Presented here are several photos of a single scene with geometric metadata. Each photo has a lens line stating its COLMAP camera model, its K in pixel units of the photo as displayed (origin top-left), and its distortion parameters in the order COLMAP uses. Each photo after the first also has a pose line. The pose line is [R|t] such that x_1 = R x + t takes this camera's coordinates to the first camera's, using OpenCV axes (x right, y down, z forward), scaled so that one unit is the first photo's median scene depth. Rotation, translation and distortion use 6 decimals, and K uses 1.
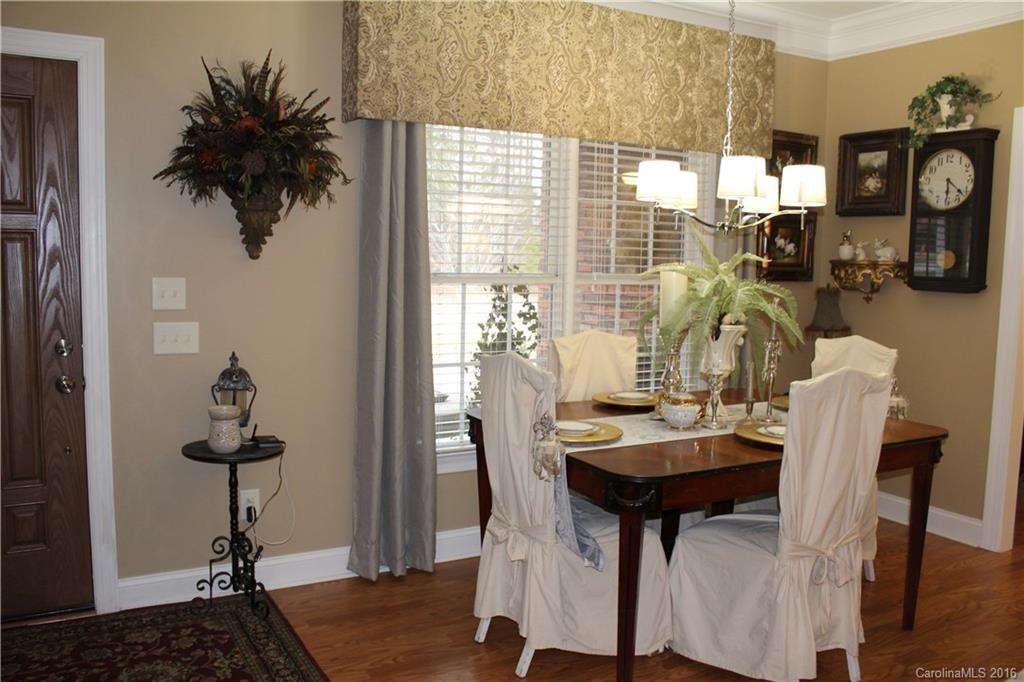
lens RADIAL K [[840.8, 0, 516.6], [0, 840.8, 347.4], [0, 0, 1]] dist [-0.142752, 0.087625]
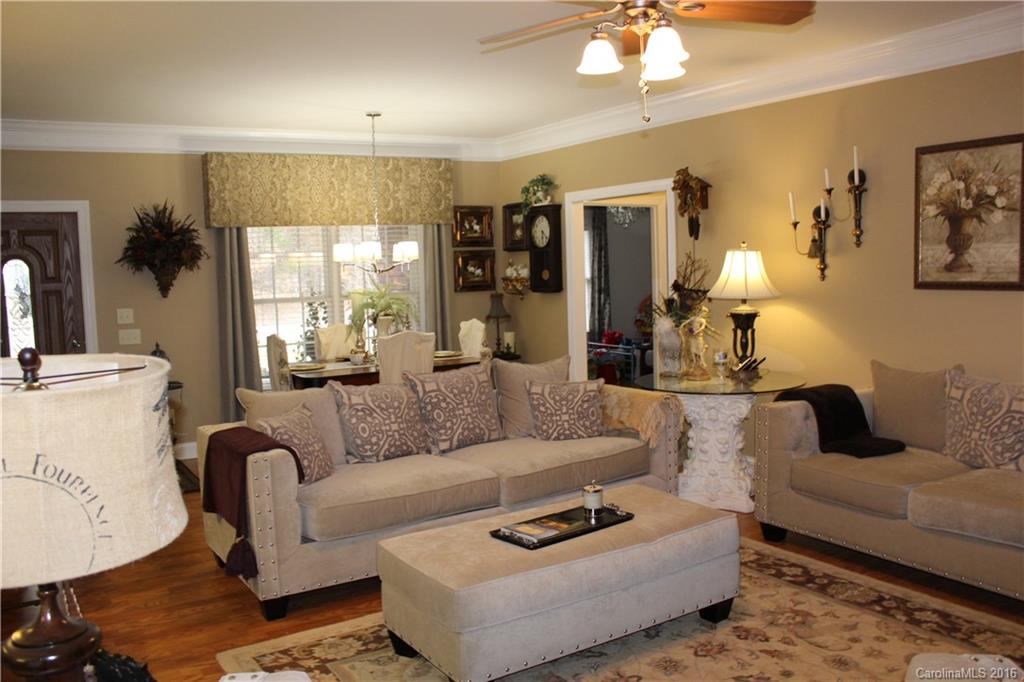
lens RADIAL K [[840.8, 0, 514.4], [0, 840.8, 340.9], [0, 0, 1]] dist [-0.142752, 0.087625]
pose [[0.997913, -0.054577, 0.034523, 0.452509], [0.055248, 0.998296, -0.018777, 0.083366], [-0.033439, 0.020646, 0.999227, -1.024144]]
